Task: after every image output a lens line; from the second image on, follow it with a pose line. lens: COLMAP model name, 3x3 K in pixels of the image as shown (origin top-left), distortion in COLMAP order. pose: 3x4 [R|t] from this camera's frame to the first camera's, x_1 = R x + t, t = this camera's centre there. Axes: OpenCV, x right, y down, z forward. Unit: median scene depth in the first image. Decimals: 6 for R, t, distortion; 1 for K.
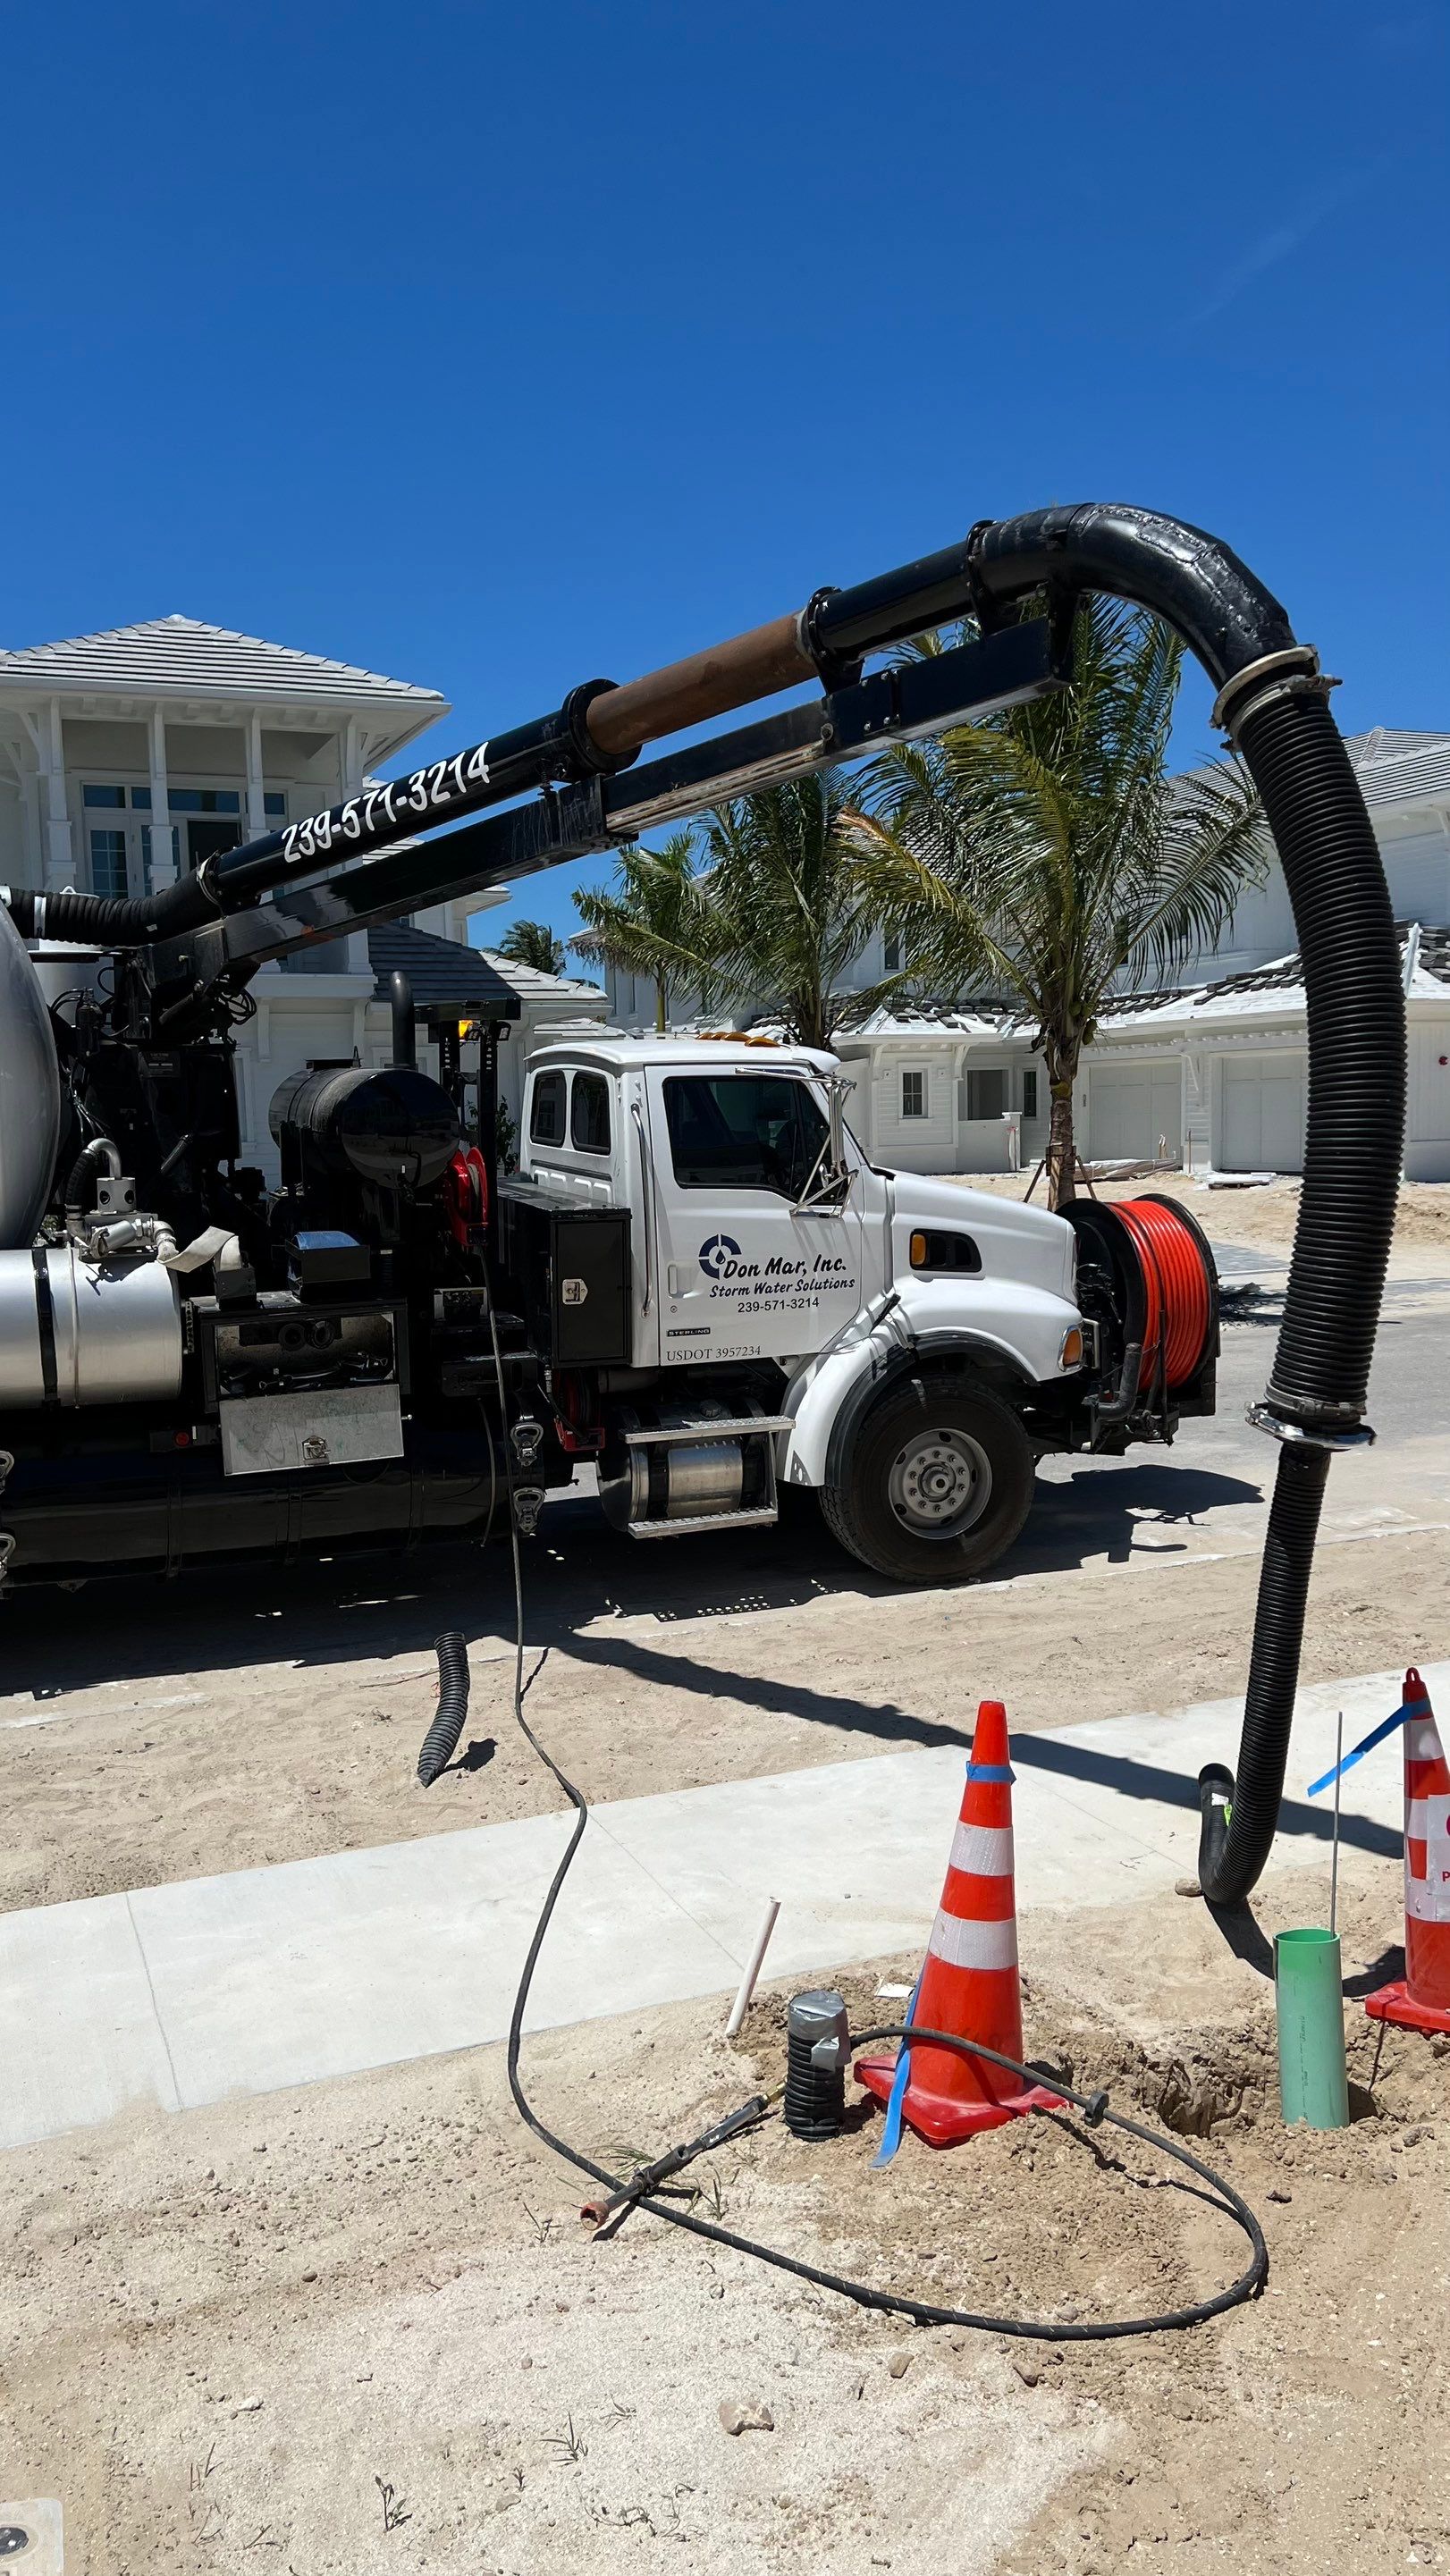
lens RADIAL K [[1924.6, 0, 723.0], [0, 1924.6, 1290.4], [0, 0, 1]] dist [0.063671, -0.087095]
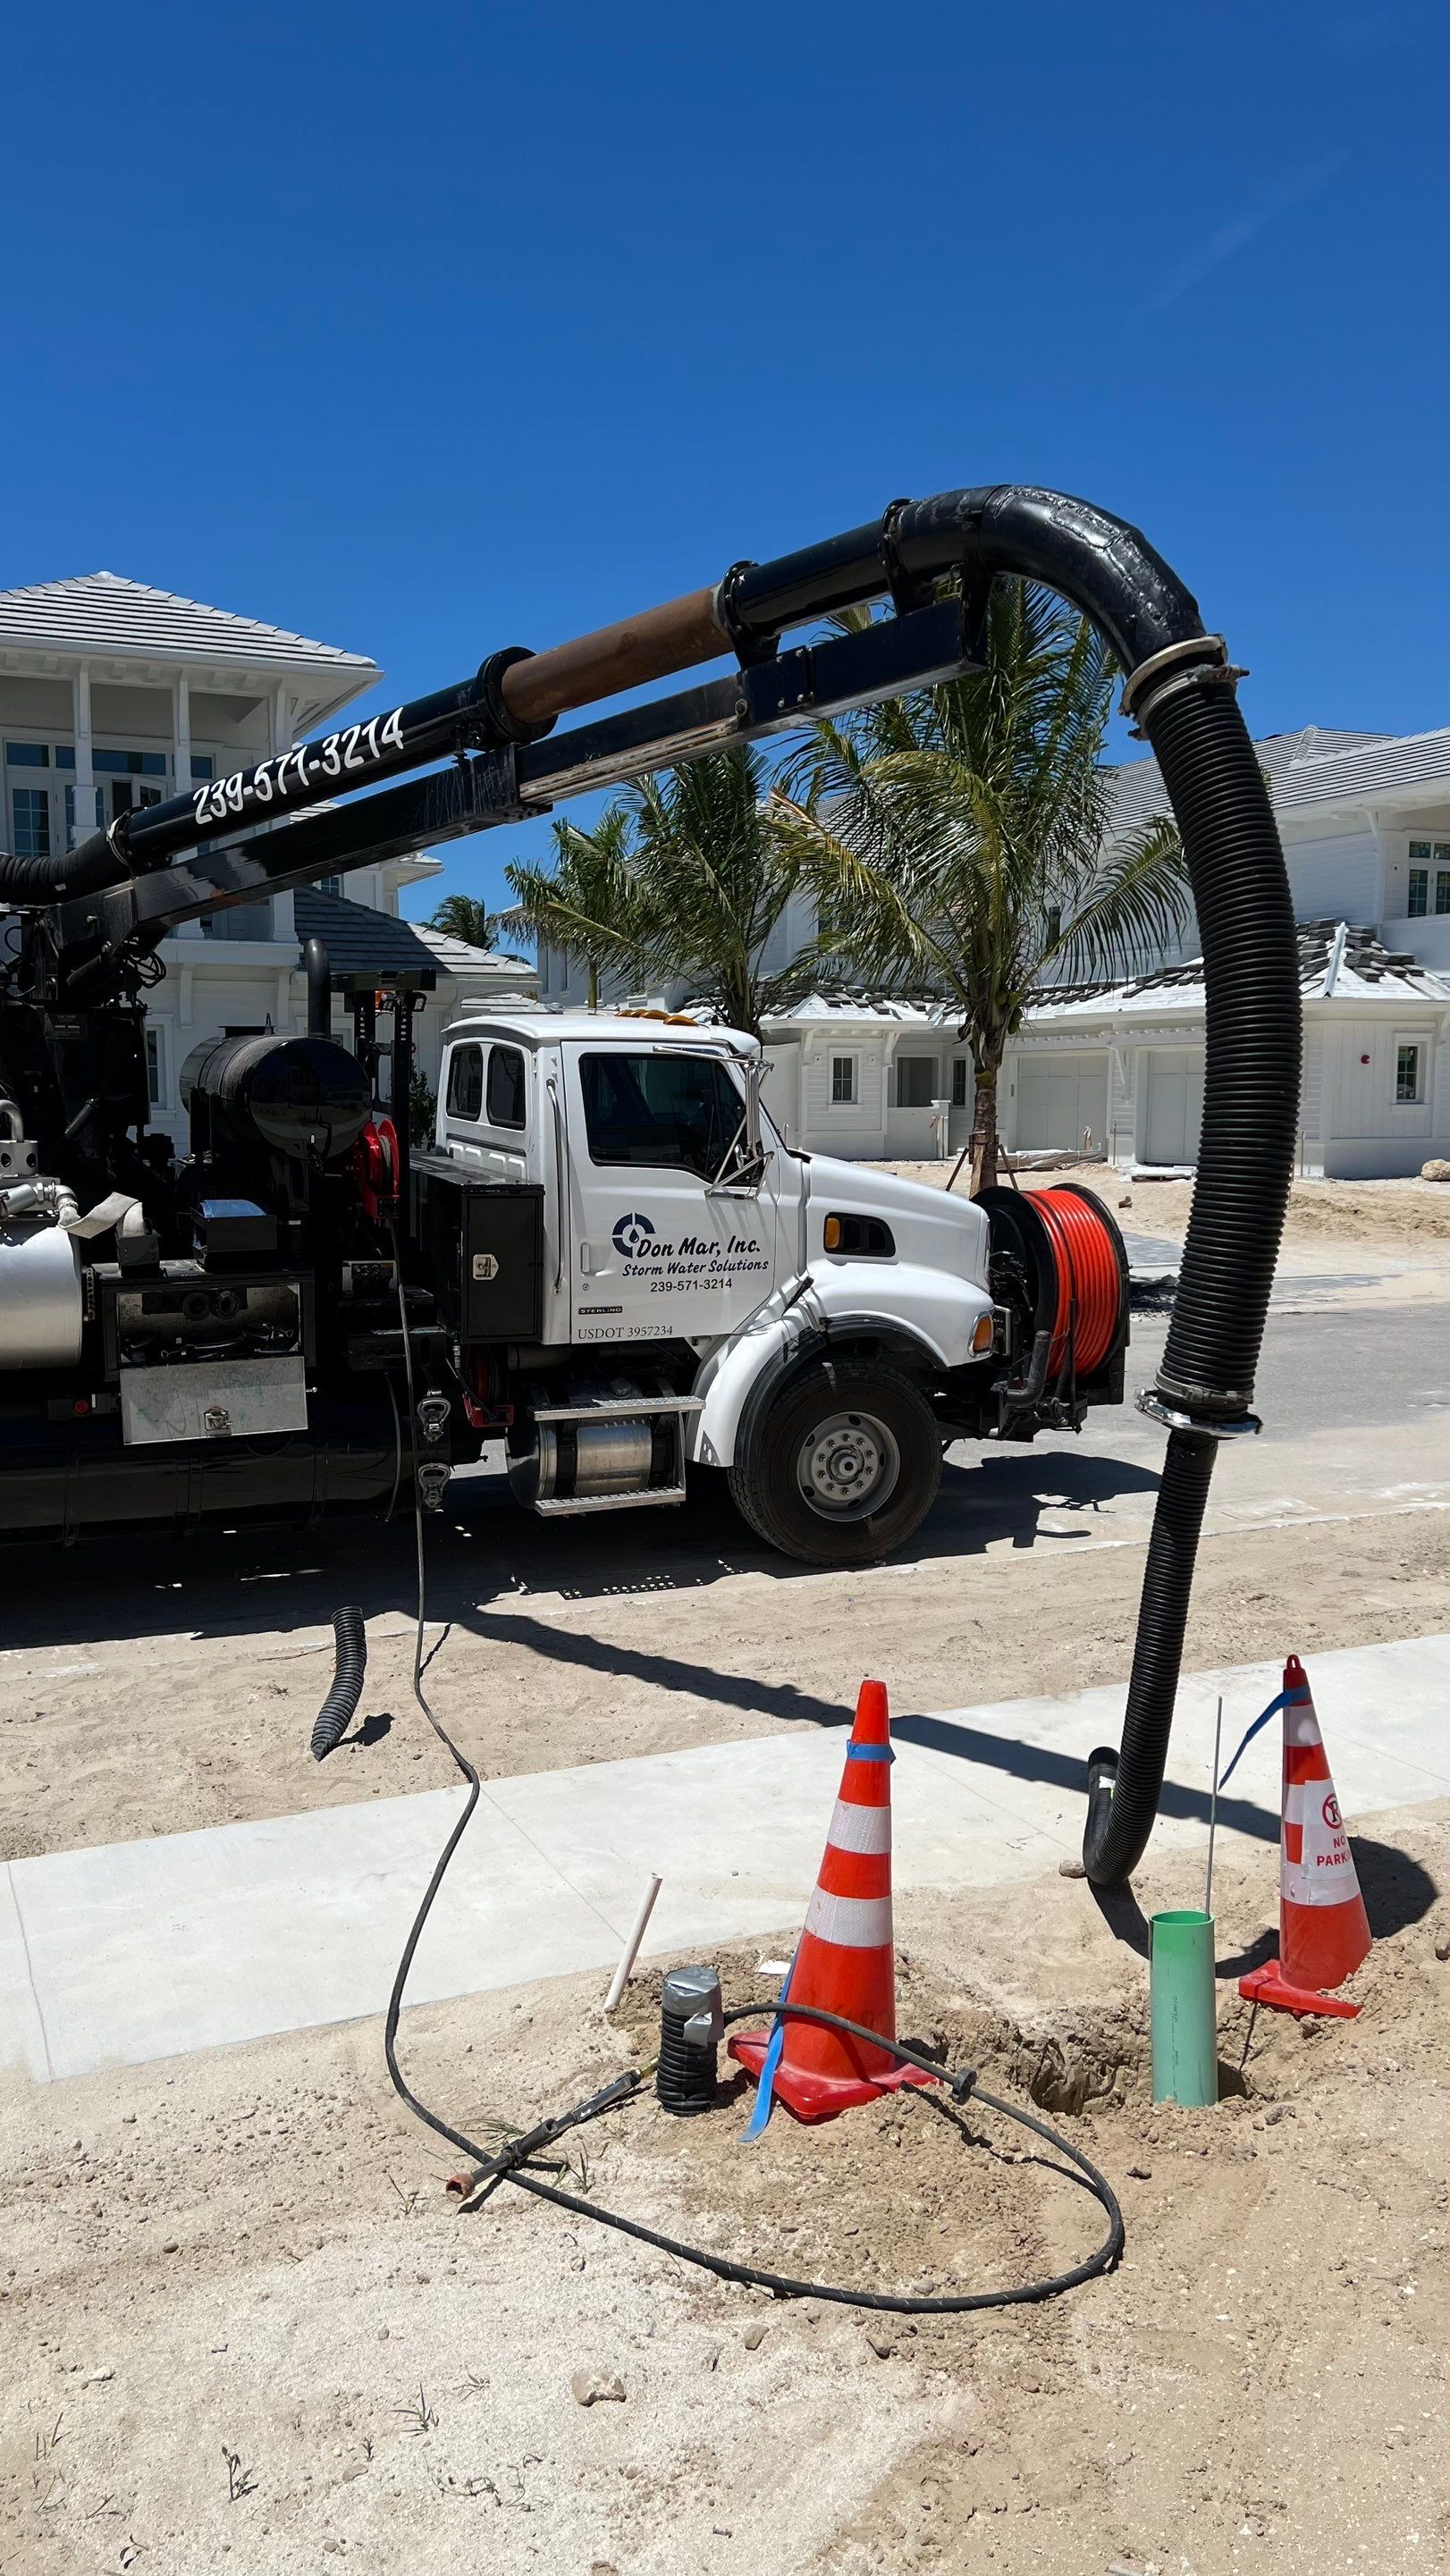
lens RADIAL K [[1924.6, 0, 718.8], [0, 1924.6, 1300.3], [0, 0, 1]] dist [0.063671, -0.087095]
pose [[0.999165, 0.021787, 0.034577, 0.009448], [-0.022281, 0.999654, 0.013964, 0.001282], [-0.034261, -0.014722, 0.999304, 0.001797]]
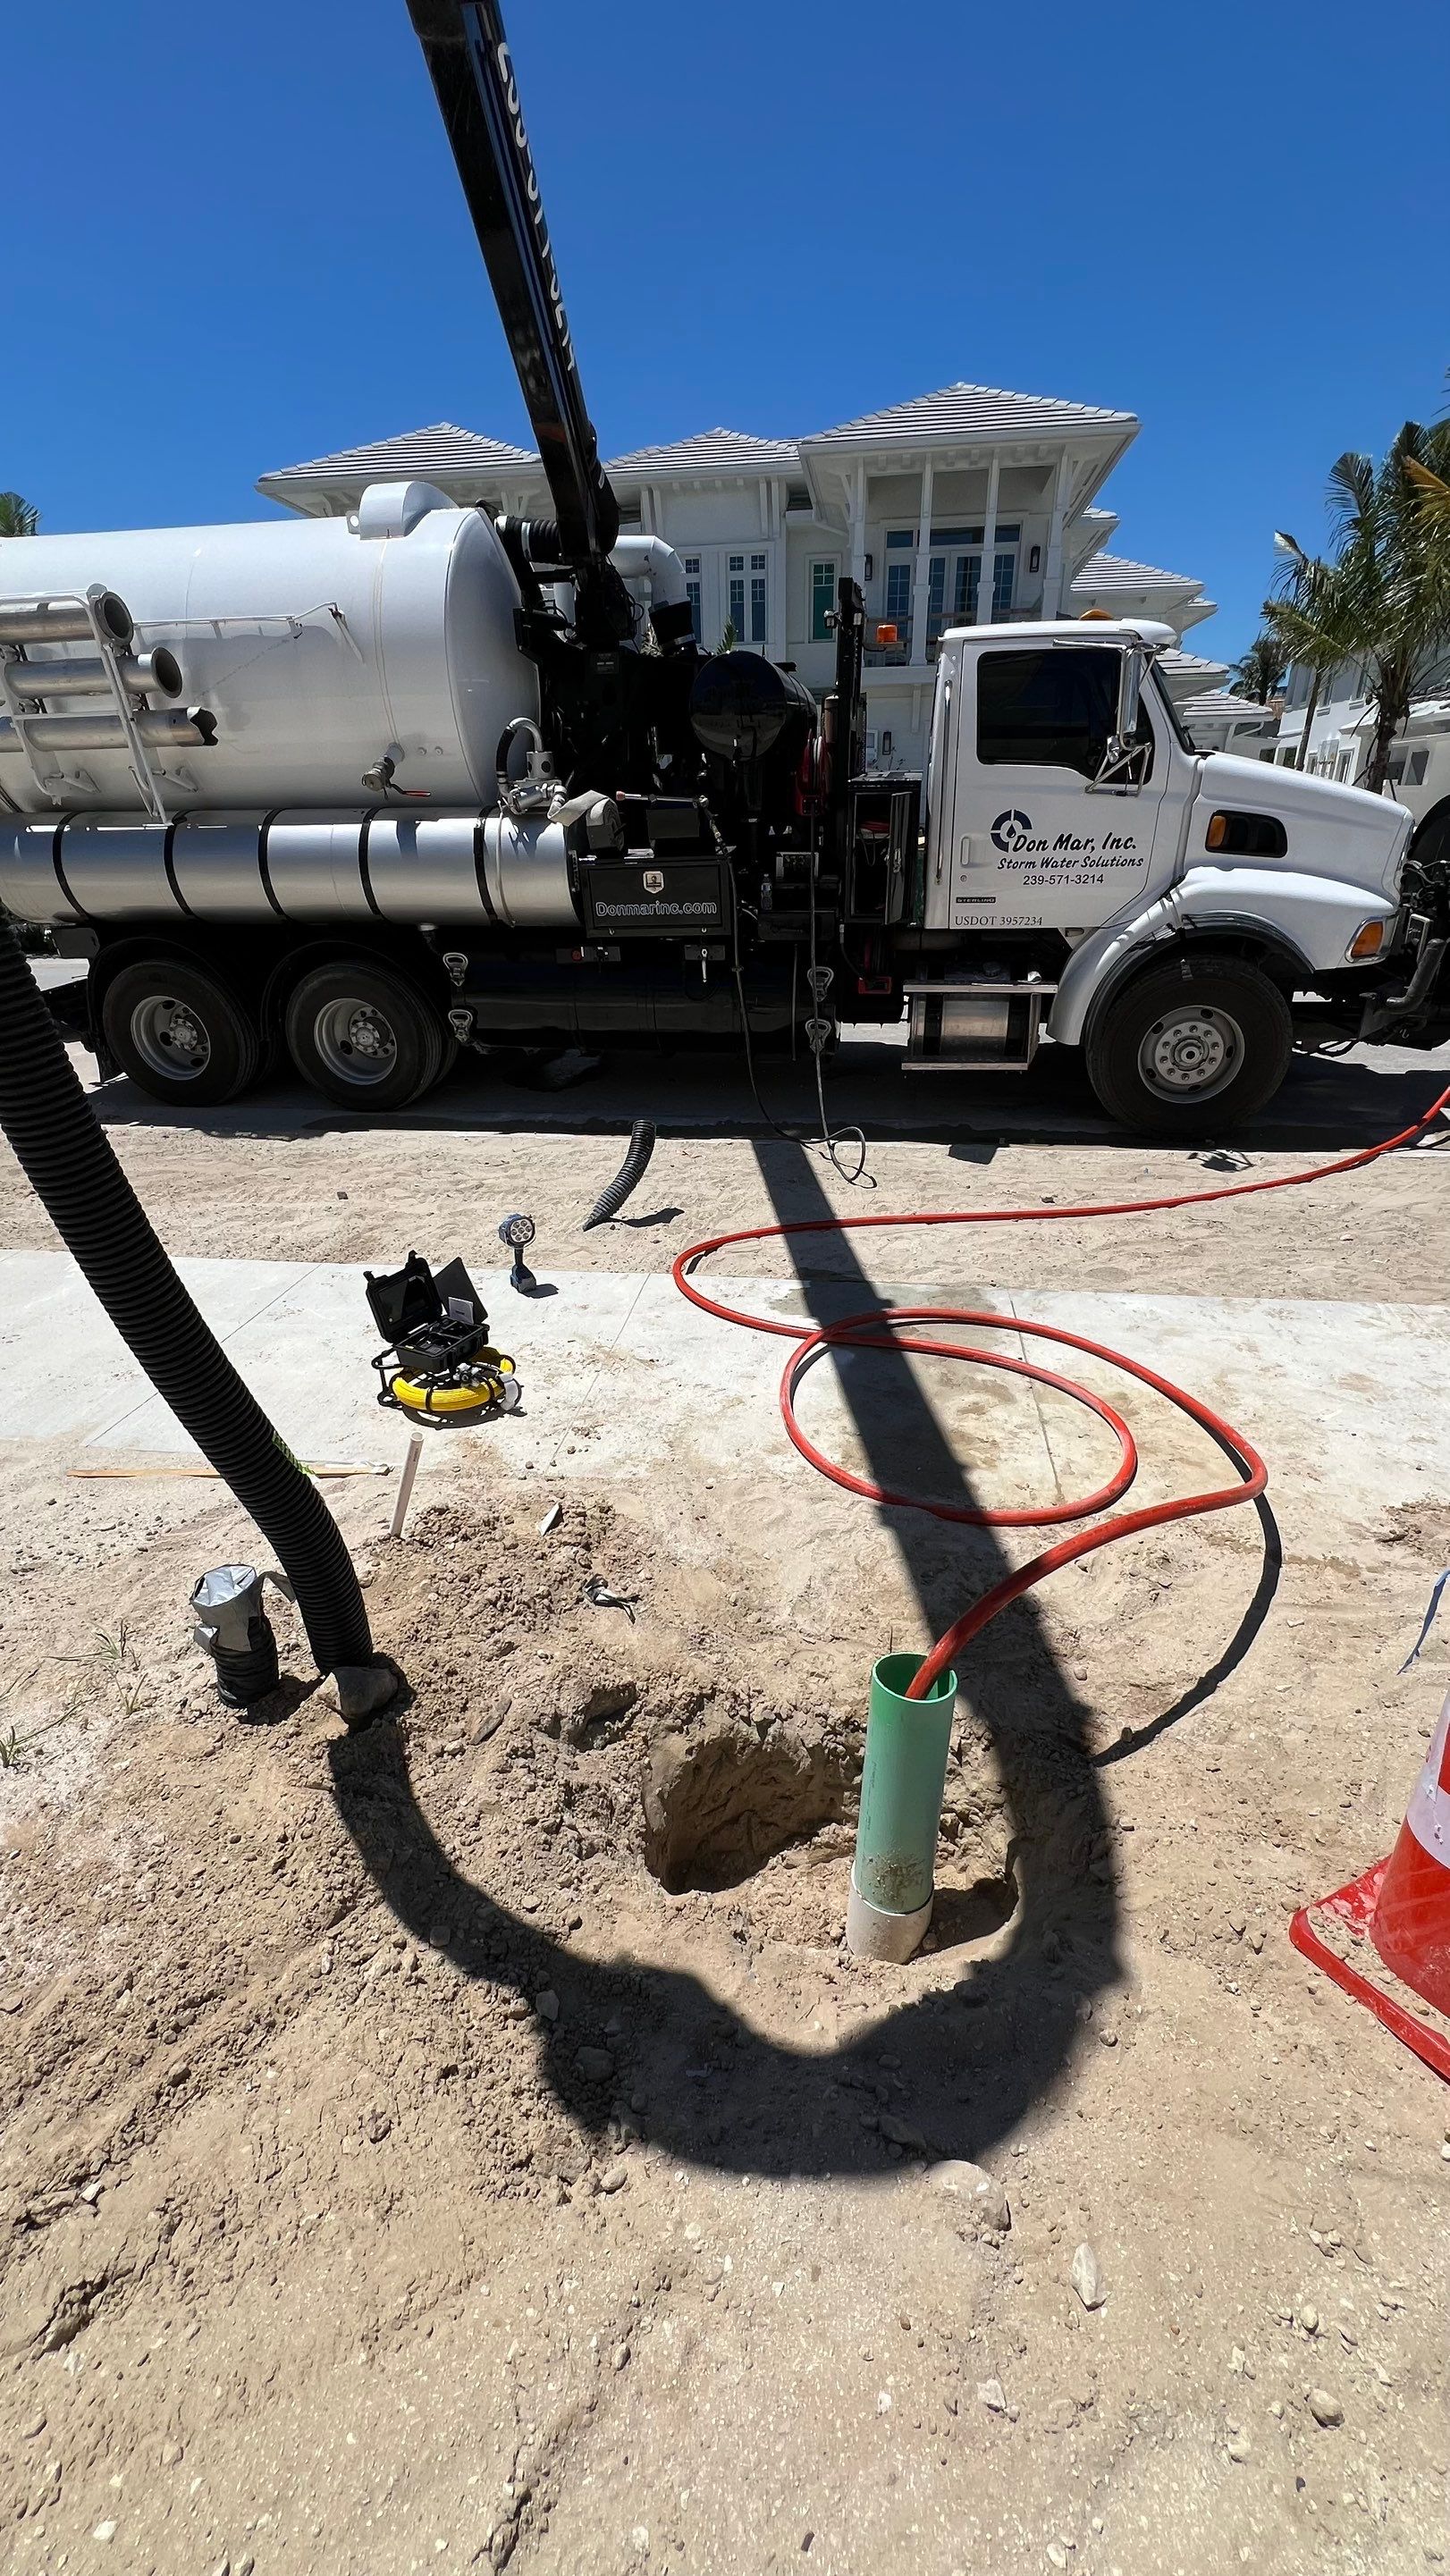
lens RADIAL K [[1029.5, 0, 731.0], [0, 1029.5, 1280.0], [0, 0, 1]] dist [-0.003280, 0.000749]
pose [[0.858005, 0.221204, -0.463568, 0.208839], [-0.049260, 0.933792, 0.354410, 0.024604], [0.511273, -0.281250, 0.812095, 0.362559]]
